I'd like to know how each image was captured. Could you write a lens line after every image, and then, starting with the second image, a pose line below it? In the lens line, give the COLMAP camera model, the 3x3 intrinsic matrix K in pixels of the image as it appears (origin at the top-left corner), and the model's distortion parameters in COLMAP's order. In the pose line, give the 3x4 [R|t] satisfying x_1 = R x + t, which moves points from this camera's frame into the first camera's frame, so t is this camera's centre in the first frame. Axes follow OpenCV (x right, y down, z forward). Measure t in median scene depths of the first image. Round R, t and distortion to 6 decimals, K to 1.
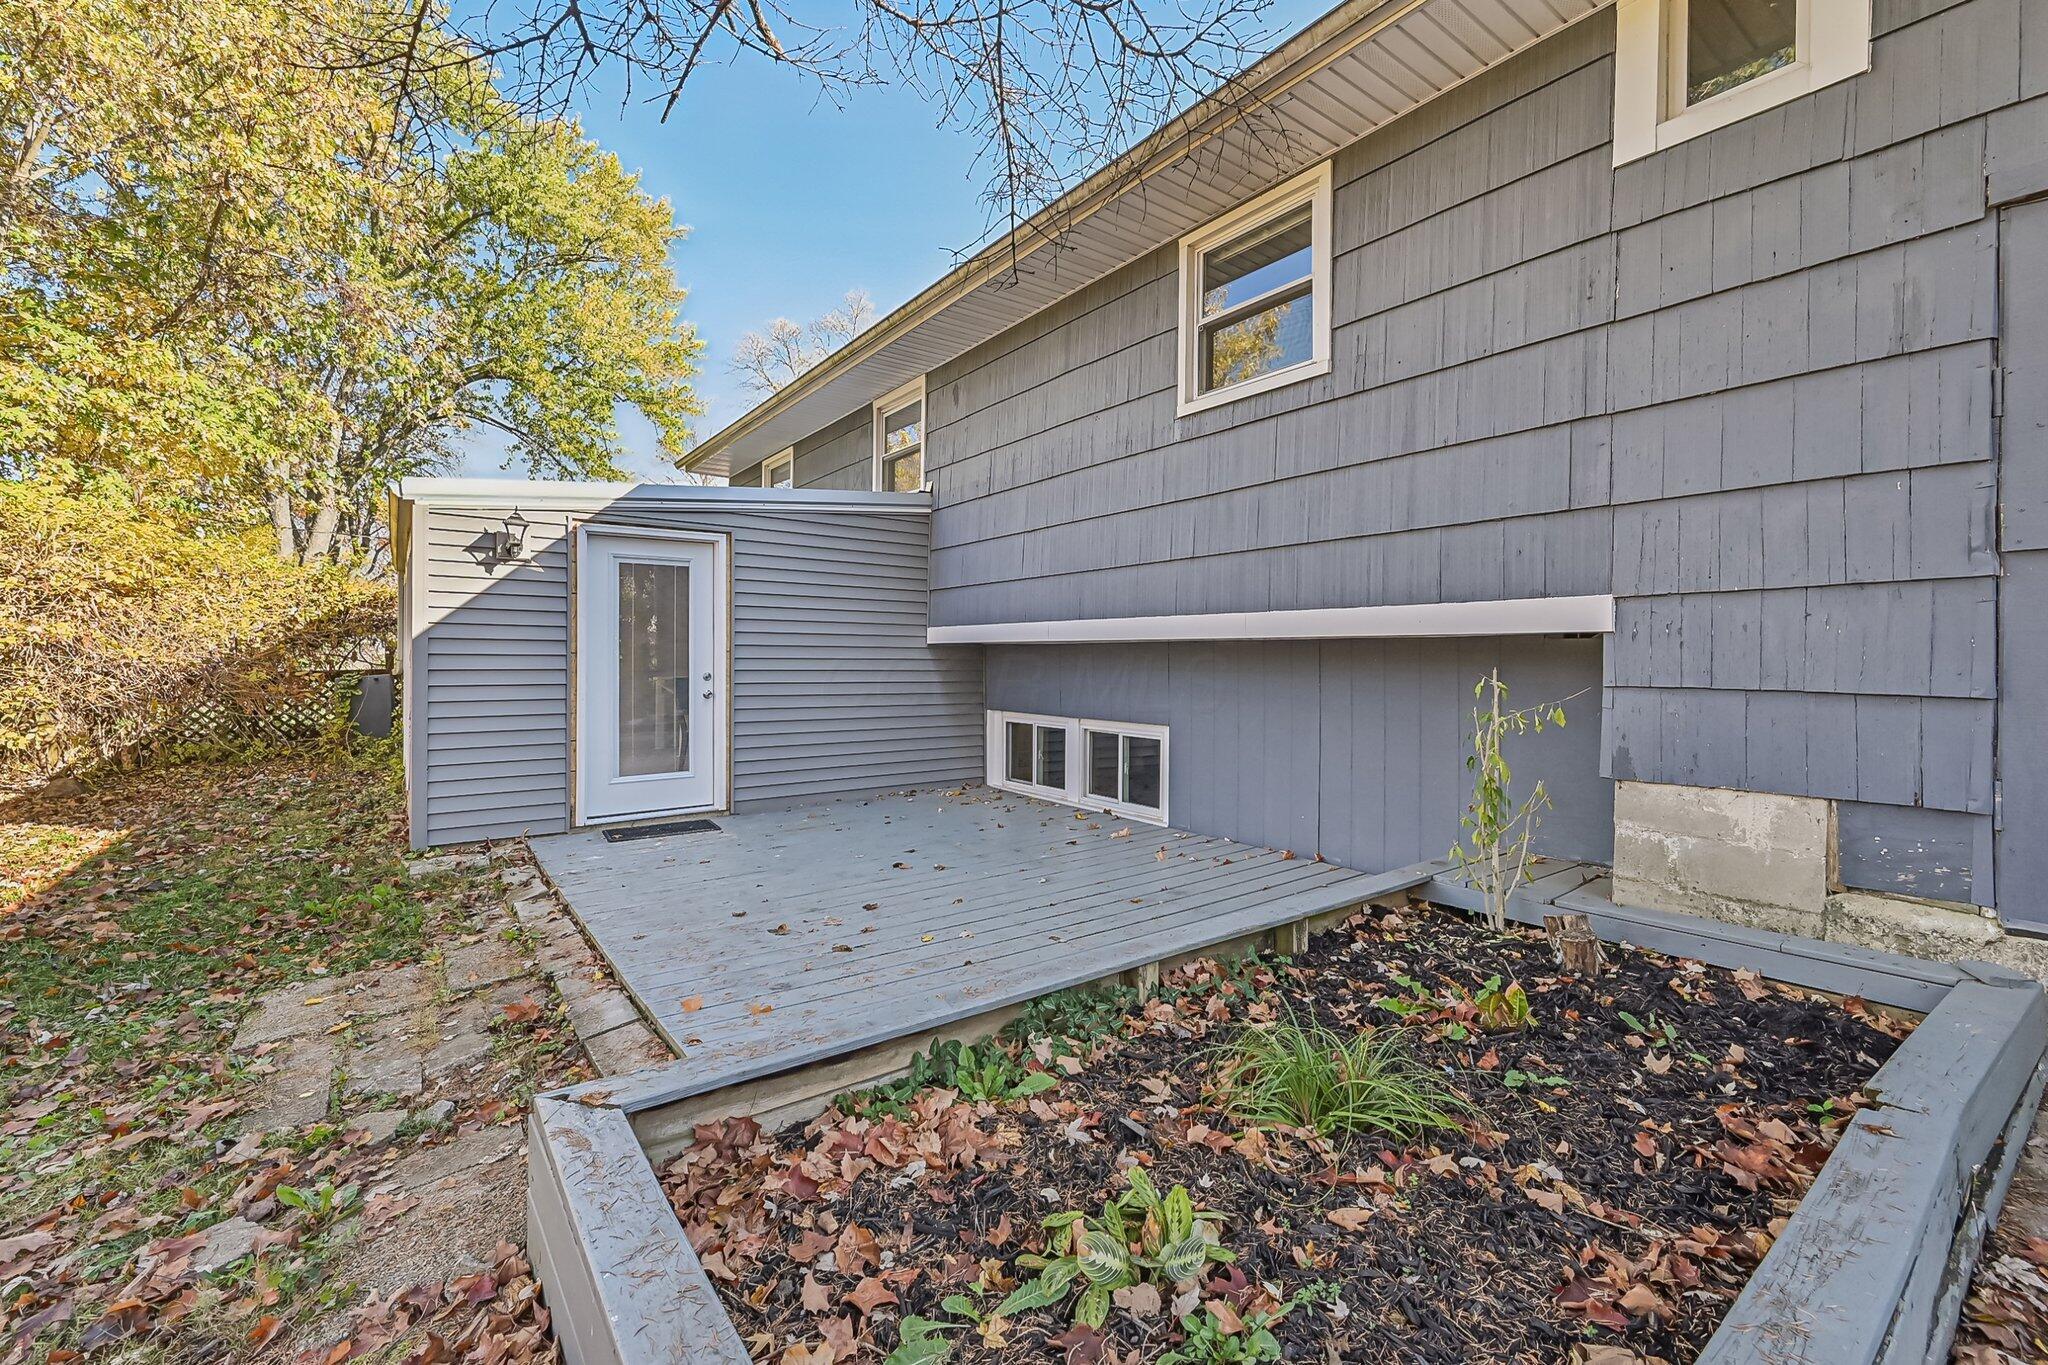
lens RADIAL K [[858.4, 0, 1015.8], [0, 858.4, 653.4], [0, 0, 1]] dist [-0.000742, -0.000222]
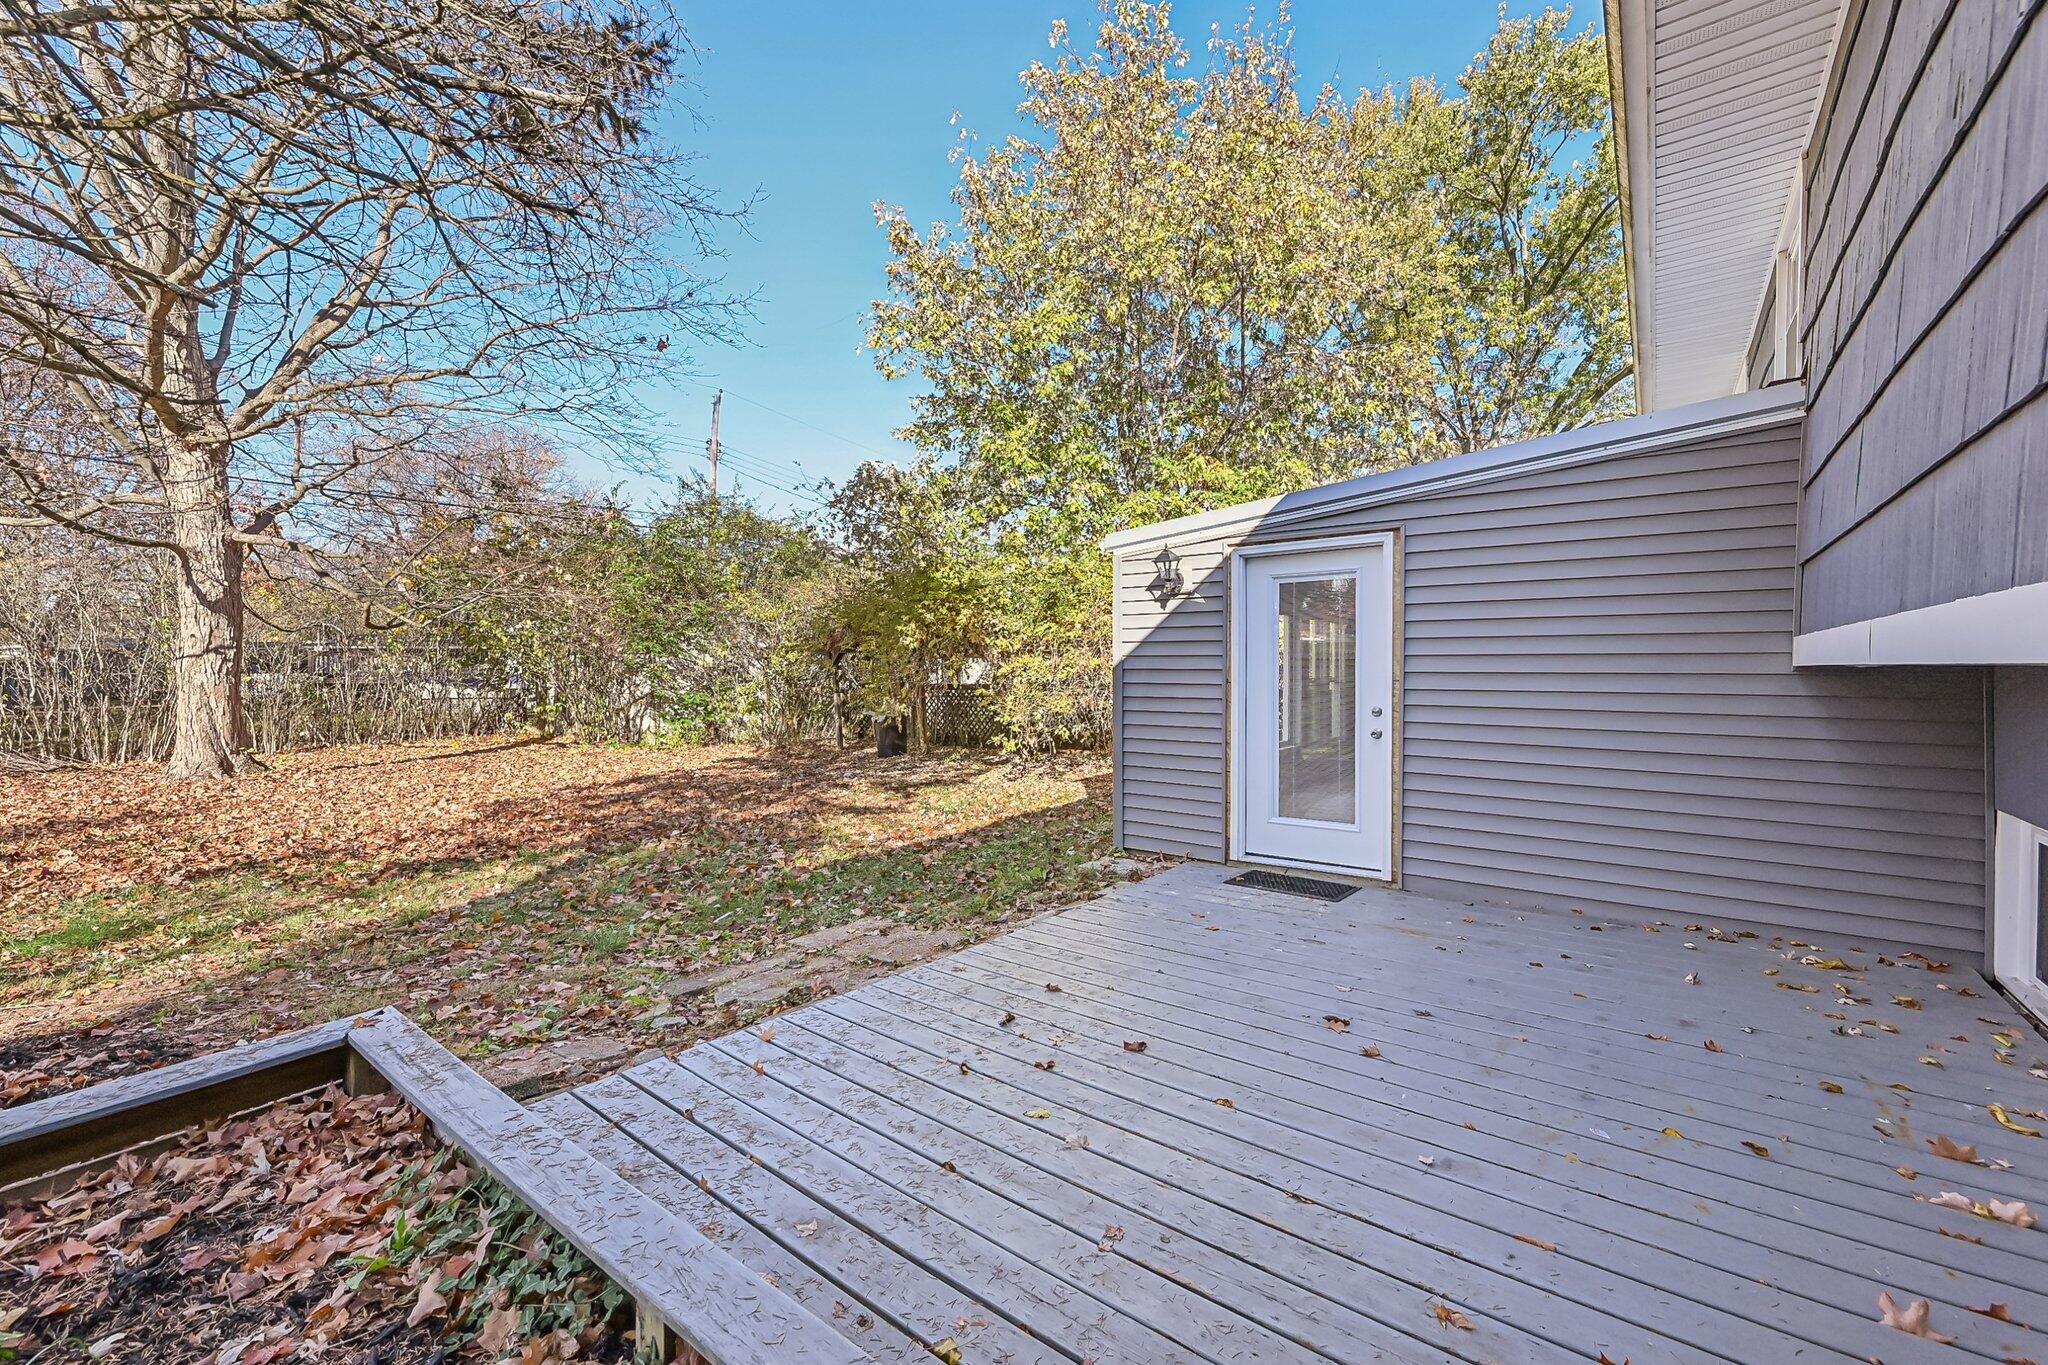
lens RADIAL K [[836.7, 0, 1021.3], [0, 836.7, 668.9], [0, 0, 1]] dist [0.000649, 0.000079]
pose [[0.278262, -0.006307, -0.960484, 0.322900], [0.003467, 0.999979, -0.005562, -0.010489], [0.960499, -0.001782, 0.278278, 0.485880]]
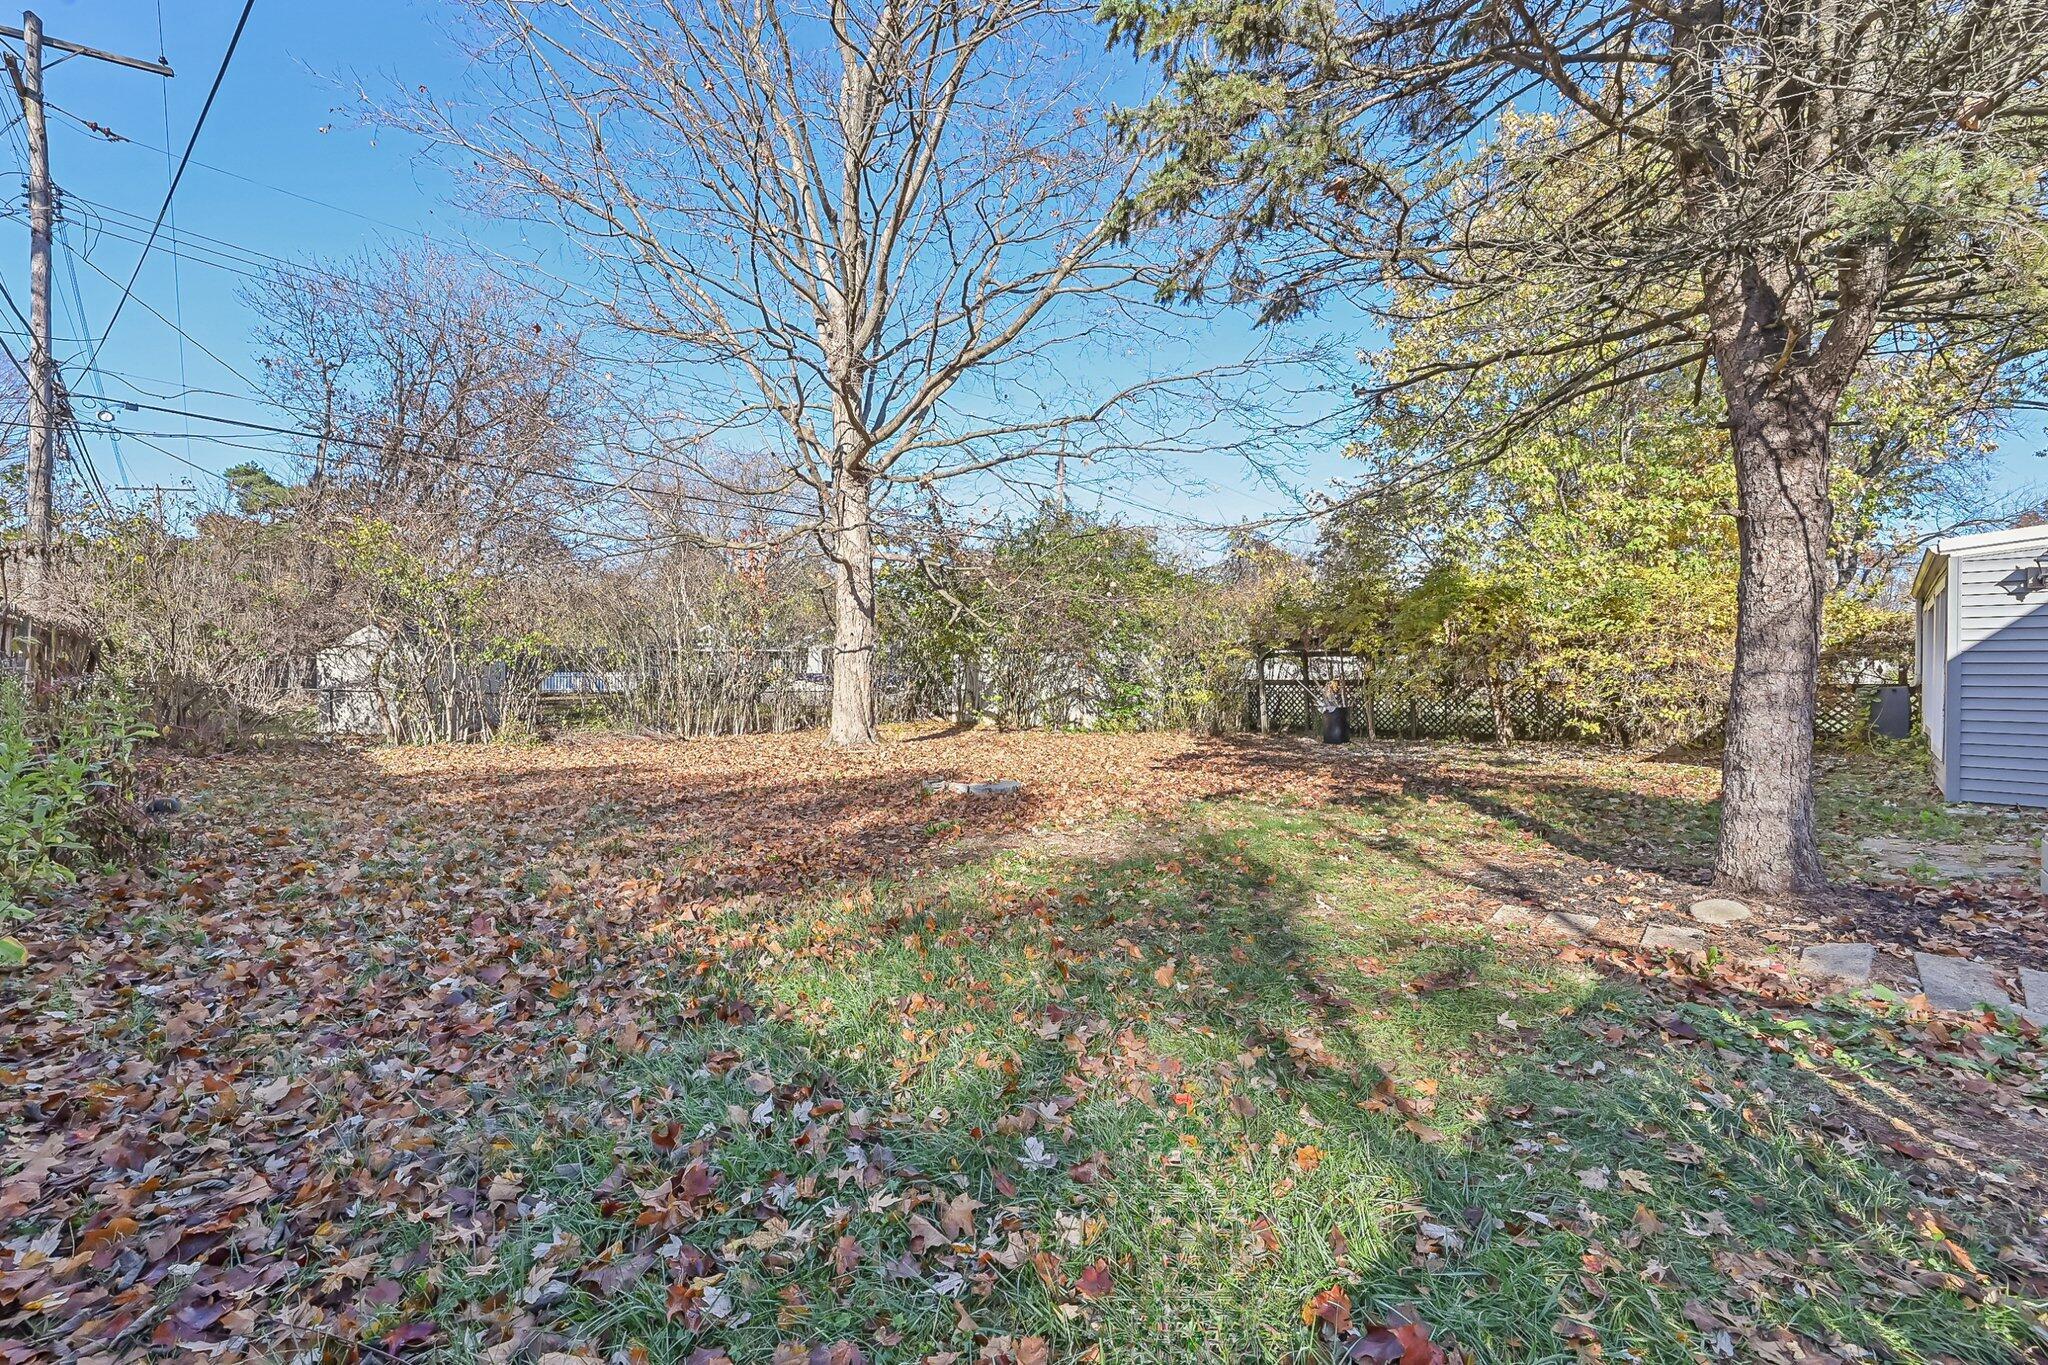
lens RADIAL K [[845.2, 0, 1024.0], [0, 845.2, 682.5], [0, 0, 1]] dist [0.000652, 0.000098]
pose [[0.156019, 0.000862, -0.987754, 0.403141], [0.000502, 0.999999, 0.000952, 0.029645], [0.987754, -0.000645, 0.156019, -0.667806]]
